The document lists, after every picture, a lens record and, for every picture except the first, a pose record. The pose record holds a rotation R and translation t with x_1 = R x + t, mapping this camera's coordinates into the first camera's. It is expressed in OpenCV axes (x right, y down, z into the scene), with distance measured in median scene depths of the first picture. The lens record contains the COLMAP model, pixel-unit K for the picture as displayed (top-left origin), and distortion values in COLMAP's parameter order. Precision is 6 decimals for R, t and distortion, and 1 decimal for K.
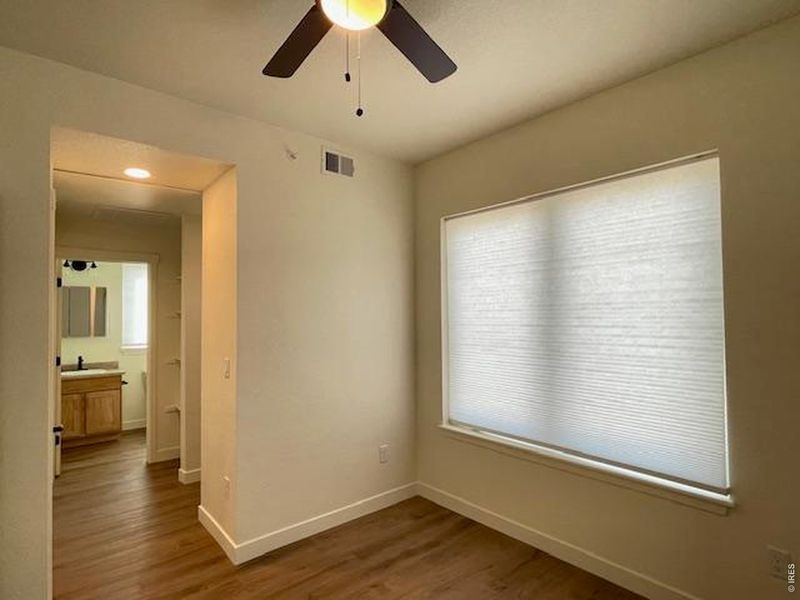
lens RADIAL K [[428.2, 0, 397.5], [0, 428.2, 306.6], [0, 0, 1]] dist [-0.010127, 0.007657]
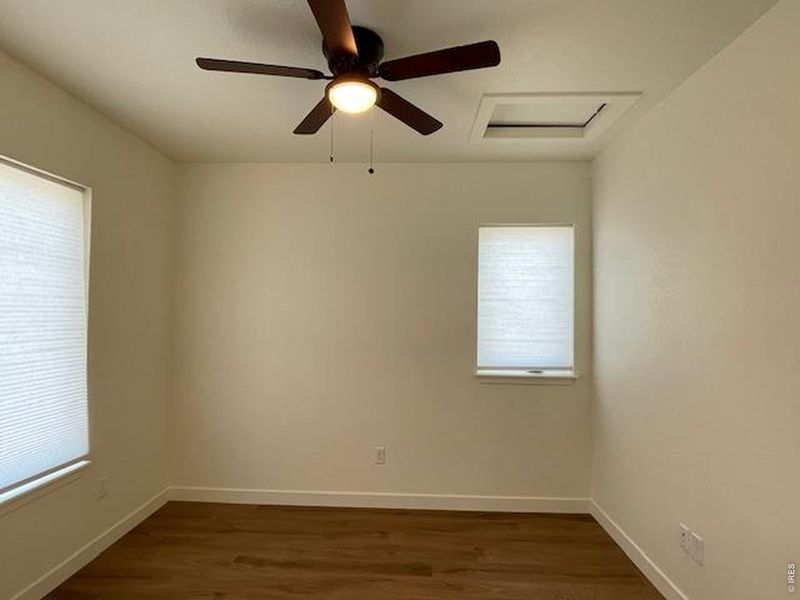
lens RADIAL K [[428.2, 0, 407.6], [0, 428.2, 300.9], [0, 0, 1]] dist [-0.010127, 0.007657]
pose [[-0.743938, 0.024339, 0.667805, -0.592193], [-0.011769, 0.998704, -0.049510, 0.013301], [-0.668145, -0.044692, -0.742687, 0.961876]]
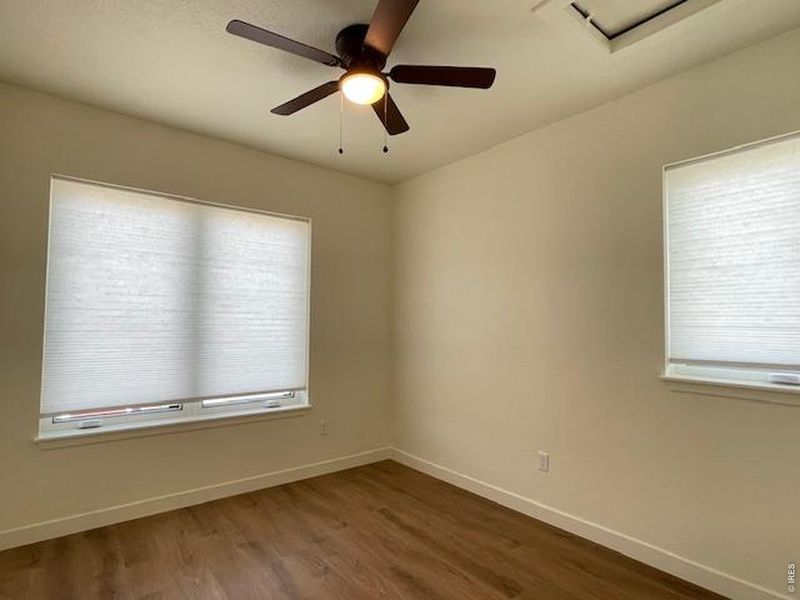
lens RADIAL K [[428.2, 0, 391.7], [0, 428.2, 298.3], [0, 0, 1]] dist [-0.010127, 0.007657]
pose [[0.028161, 0.078226, 0.996538, -0.815236], [-0.024814, 0.996681, -0.077536, 0.086845], [-0.999295, -0.022545, 0.030009, 0.419502]]
